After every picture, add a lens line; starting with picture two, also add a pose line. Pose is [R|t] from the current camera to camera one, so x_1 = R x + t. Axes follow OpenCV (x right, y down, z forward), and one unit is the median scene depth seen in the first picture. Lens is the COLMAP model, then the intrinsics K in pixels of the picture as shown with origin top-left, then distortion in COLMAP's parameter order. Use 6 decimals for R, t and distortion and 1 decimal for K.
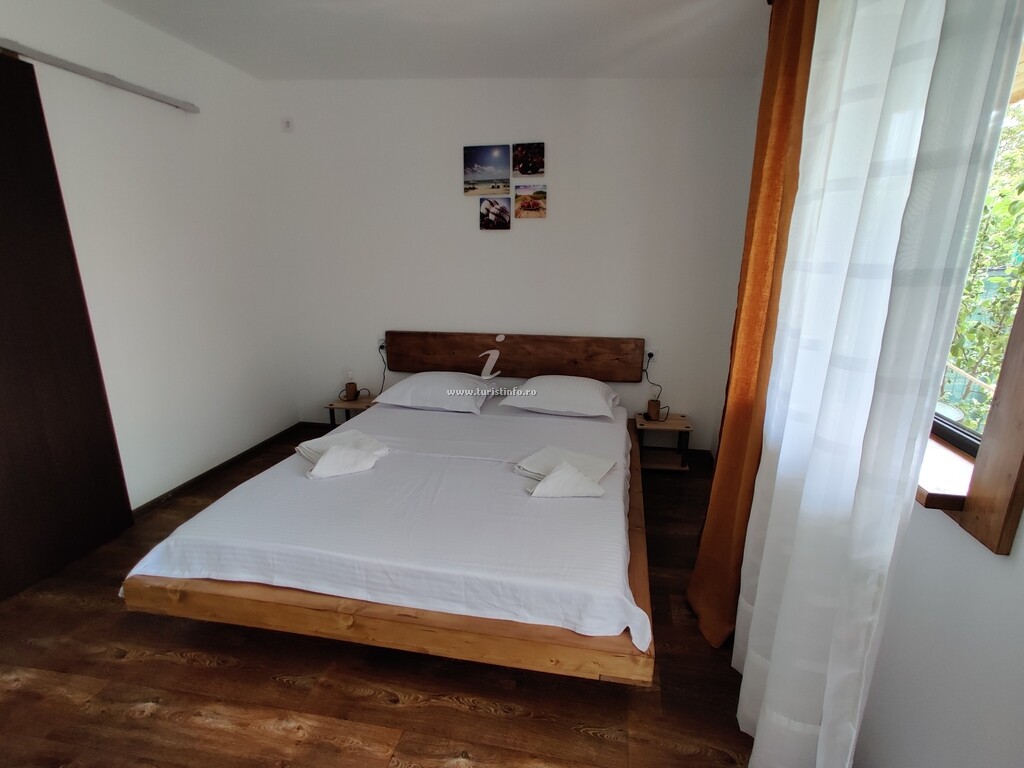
lens RADIAL K [[479.5, 0, 512.0], [0, 479.5, 384.0], [0, 0, 1]] dist [0.004080, 0.006474]
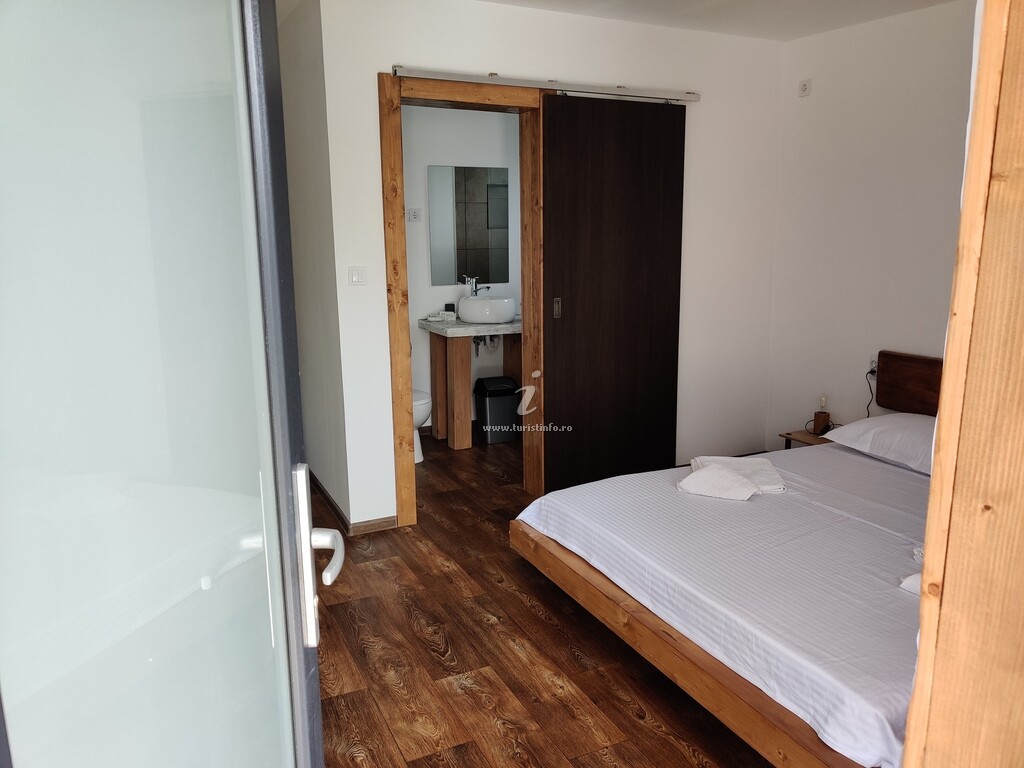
lens RADIAL K [[683.2, 0, 512.0], [0, 683.2, 384.0], [0, 0, 1]] dist [-0.005770, 0.003346]
pose [[0.602151, 0.137140, -0.786515, 0.536626], [-0.183979, 0.982458, 0.030453, 0.026748], [0.776895, 0.126365, 0.616819, -0.091307]]
